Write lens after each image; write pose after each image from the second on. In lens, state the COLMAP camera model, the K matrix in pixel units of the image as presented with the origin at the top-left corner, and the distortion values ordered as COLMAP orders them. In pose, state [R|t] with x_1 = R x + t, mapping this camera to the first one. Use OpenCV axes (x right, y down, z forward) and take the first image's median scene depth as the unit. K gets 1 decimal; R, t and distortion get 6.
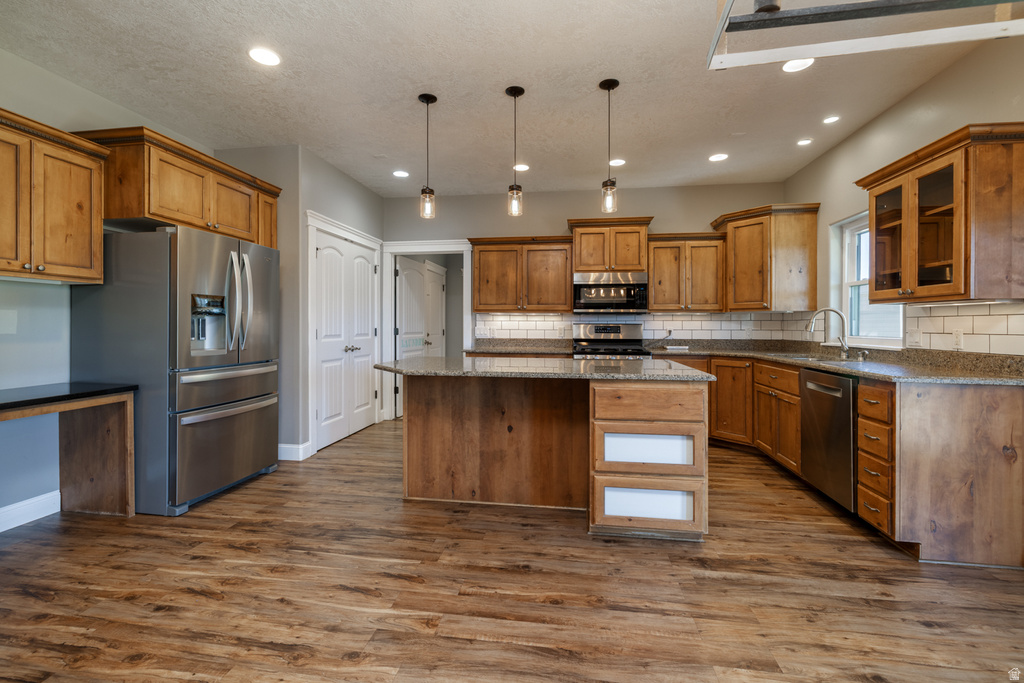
lens RADIAL K [[444.9, 0, 505.7], [0, 444.9, 325.0], [0, 0, 1]] dist [0.004014, -0.001182]
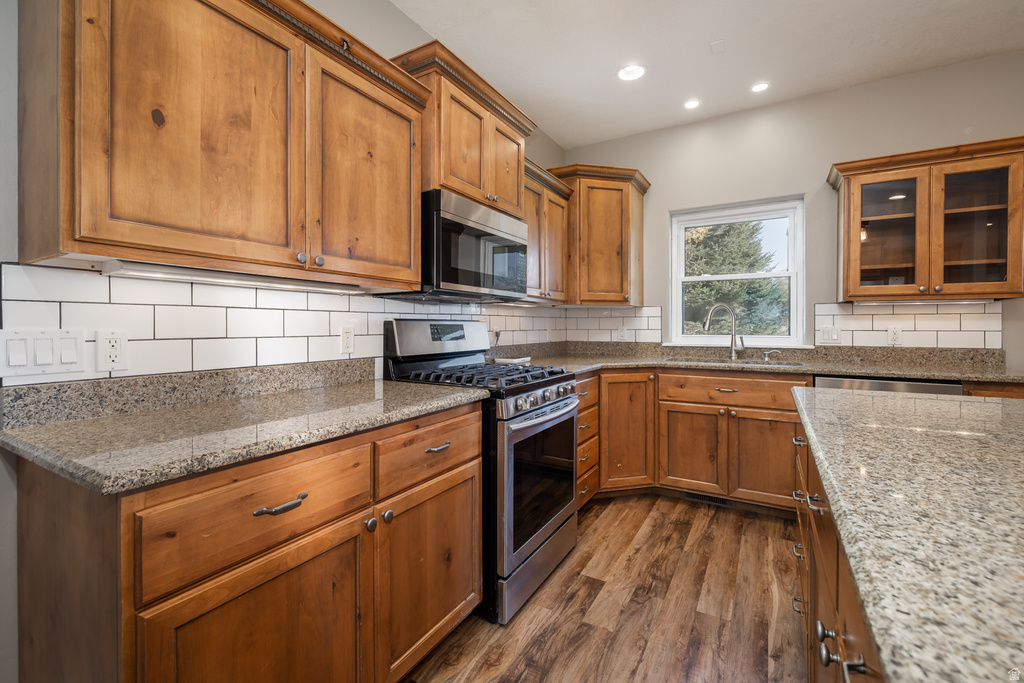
lens RADIAL K [[444.9, 0, 502.5], [0, 444.9, 327.5], [0, 0, 1]] dist [0.004014, -0.001182]
pose [[0.372156, -0.007258, 0.928142, -0.211332], [0.000007, 0.999969, 0.007817, 0.001898], [-0.928170, -0.002903, 0.372145, 0.900686]]
